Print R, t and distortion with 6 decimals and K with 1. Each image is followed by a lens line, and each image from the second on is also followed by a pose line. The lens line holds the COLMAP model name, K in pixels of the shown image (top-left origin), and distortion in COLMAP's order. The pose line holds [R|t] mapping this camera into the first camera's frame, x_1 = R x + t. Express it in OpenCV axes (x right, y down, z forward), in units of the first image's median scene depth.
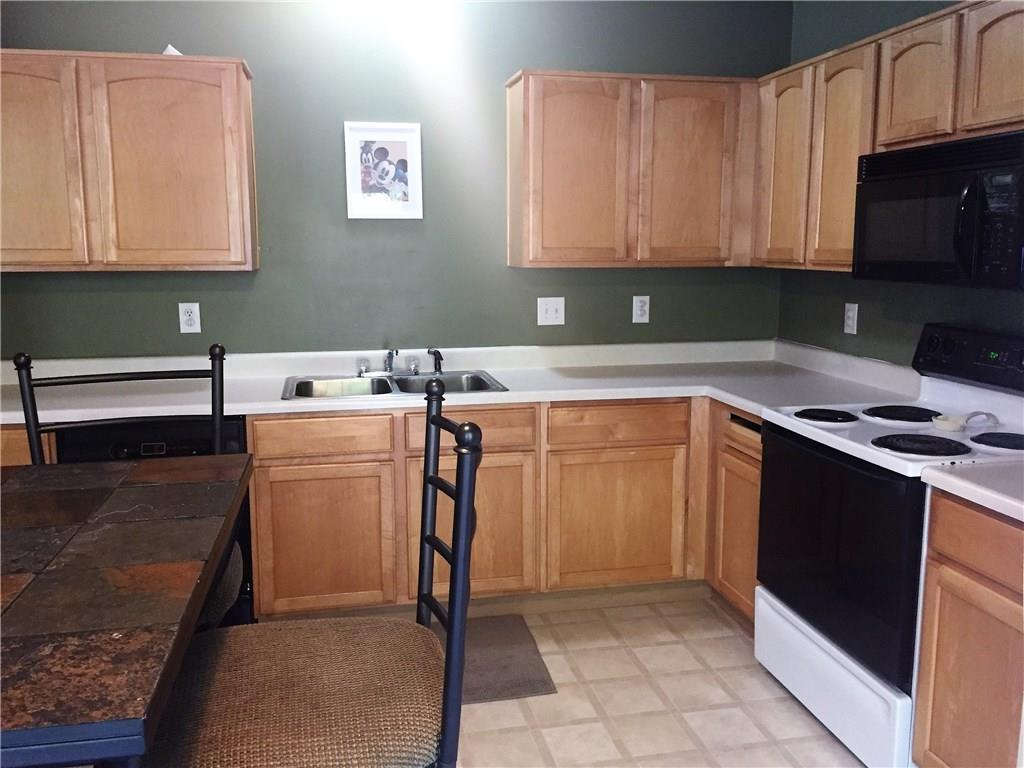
lens RADIAL K [[889.5, 0, 511.3], [0, 889.5, 374.2], [0, 0, 1]] dist [0.078056, -0.110827]
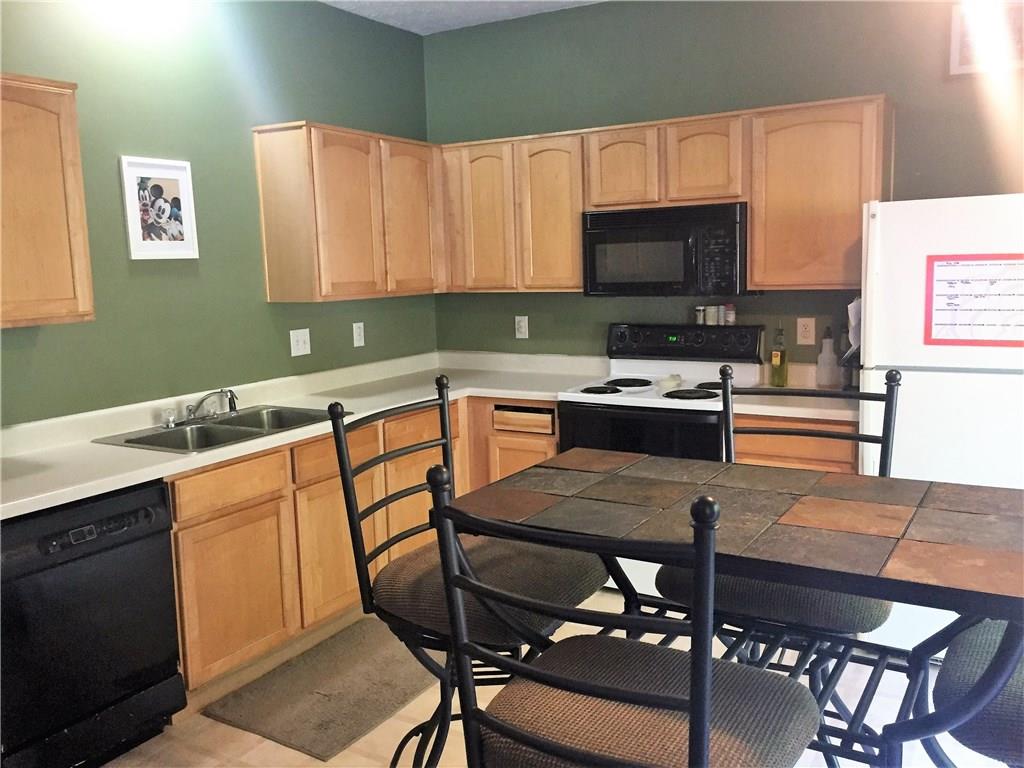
lens RADIAL K [[889.5, 0, 511.3], [0, 889.5, 374.2], [0, 0, 1]] dist [0.078056, -0.110827]
pose [[0.674128, -0.112080, 0.730061, -0.612241], [0.135990, 0.990357, 0.026470, -0.028919], [-0.725988, 0.081437, 0.682869, 0.093838]]
